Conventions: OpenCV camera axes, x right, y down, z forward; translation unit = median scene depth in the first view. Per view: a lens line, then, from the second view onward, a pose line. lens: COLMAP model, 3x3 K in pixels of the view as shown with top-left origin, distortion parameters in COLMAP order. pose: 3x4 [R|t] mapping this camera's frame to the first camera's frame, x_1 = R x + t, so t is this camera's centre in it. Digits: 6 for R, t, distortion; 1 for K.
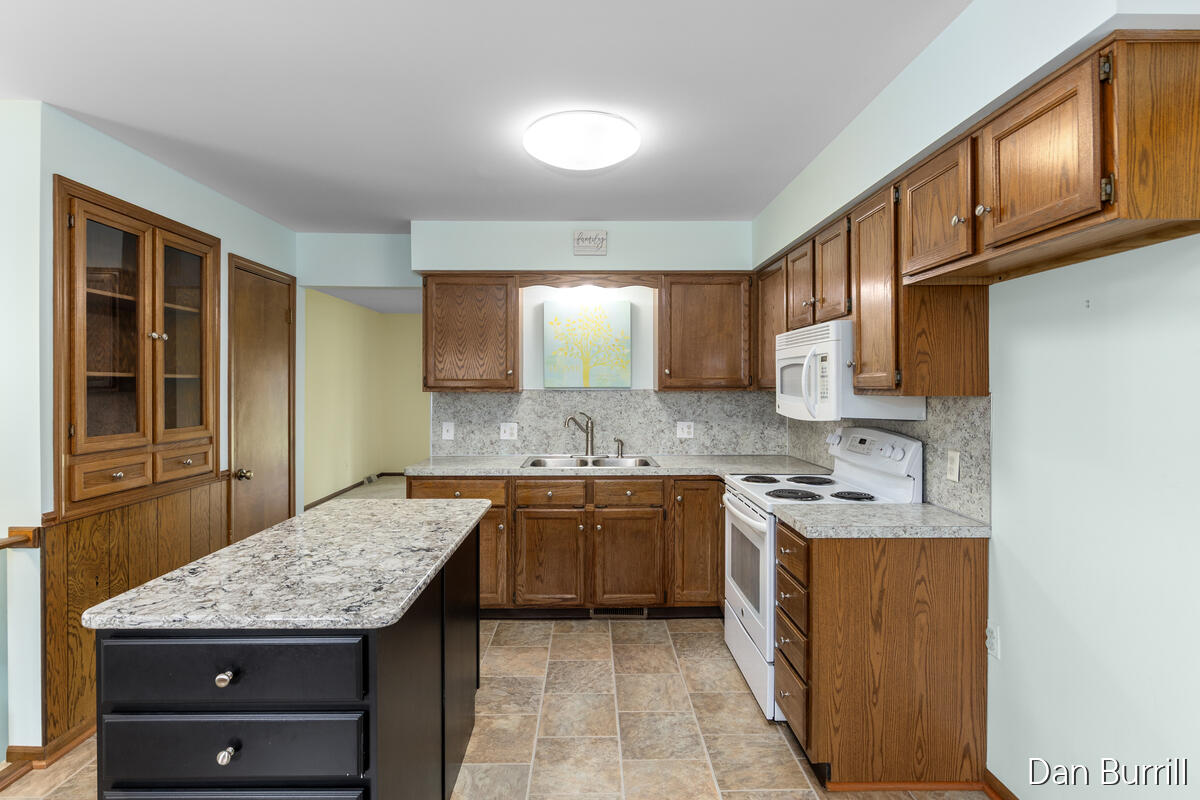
lens RADIAL K [[595.4, 0, 596.3], [0, 595.4, 386.4], [0, 0, 1]] dist [-0.003866, -0.000157]
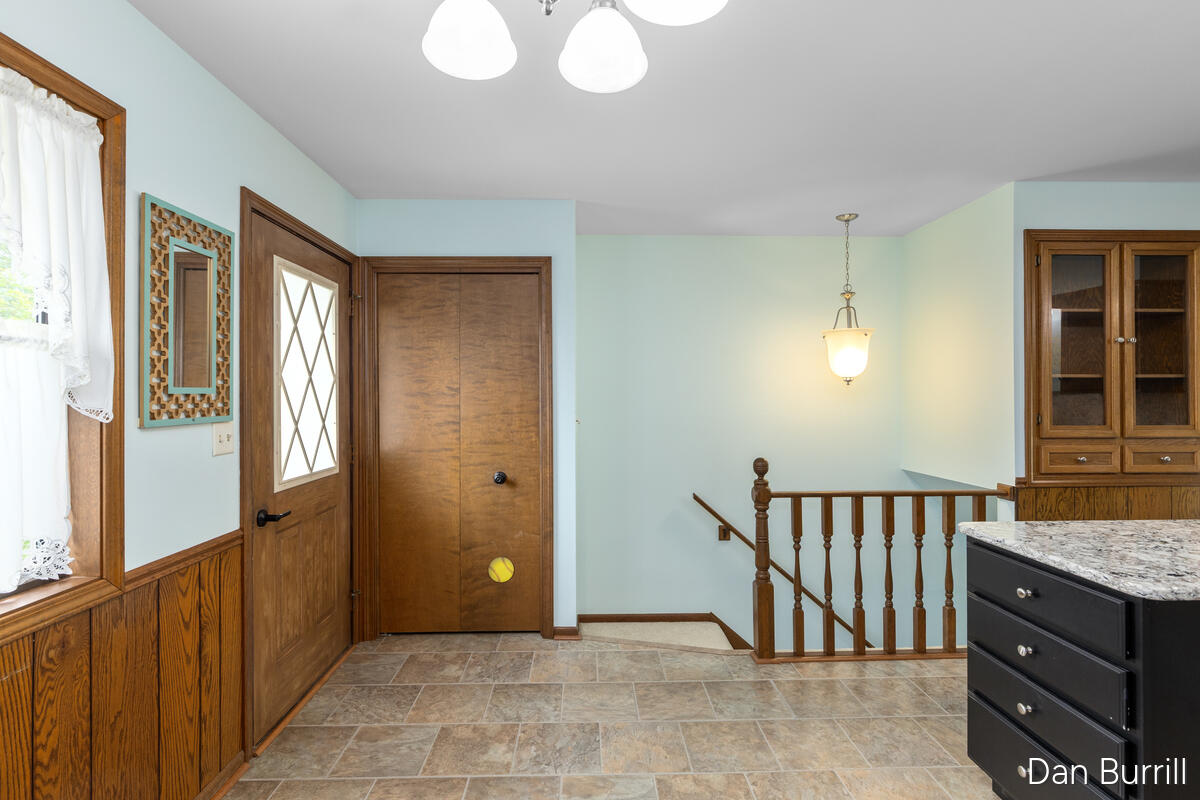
lens RADIAL K [[568.2, 0, 601.3], [0, 568.2, 393.6], [0, 0, 1]] dist [-0.003569, 0.000078]
pose [[0.014964, -0.004873, -0.999876, 0.270782], [-0.000334, 0.999988, -0.004879, 0.018365], [0.999888, 0.000407, 0.014962, 0.007127]]
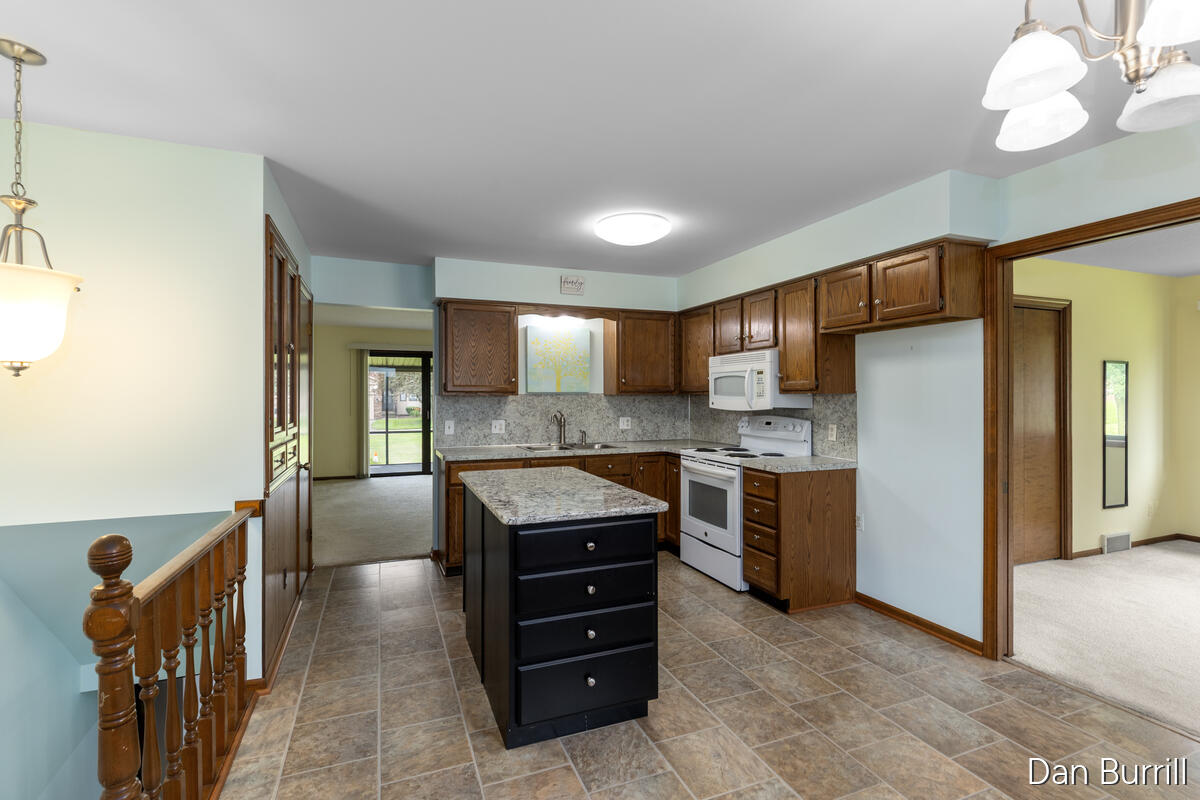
lens RADIAL K [[547.7, 0, 598.1], [0, 547.7, 394.4], [0, 0, 1]] dist [0.001192, -0.000021]
pose [[0.933952, -0.000456, 0.357399, -0.494086], [0.002893, 0.999976, -0.006283, 0.019193], [-0.357387, 0.006902, 0.933931, -0.227814]]
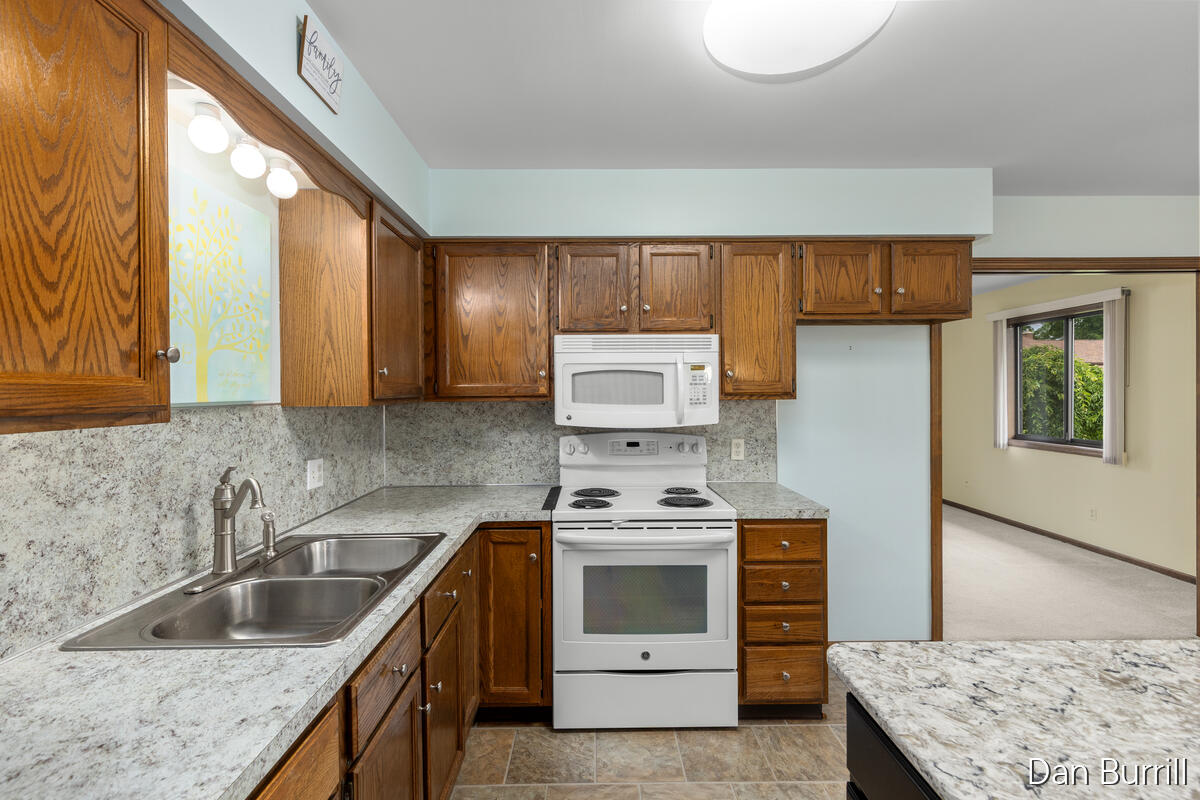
lens RADIAL K [[540.0, 0, 598.3], [0, 540.0, 392.4], [0, 0, 1]] dist [0.000394, -0.000121]
pose [[0.002133, -0.003669, 0.999991, -0.496844], [0.008970, 0.999953, 0.003650, -0.005745], [-0.999957, 0.008962, 0.002166, 0.984235]]
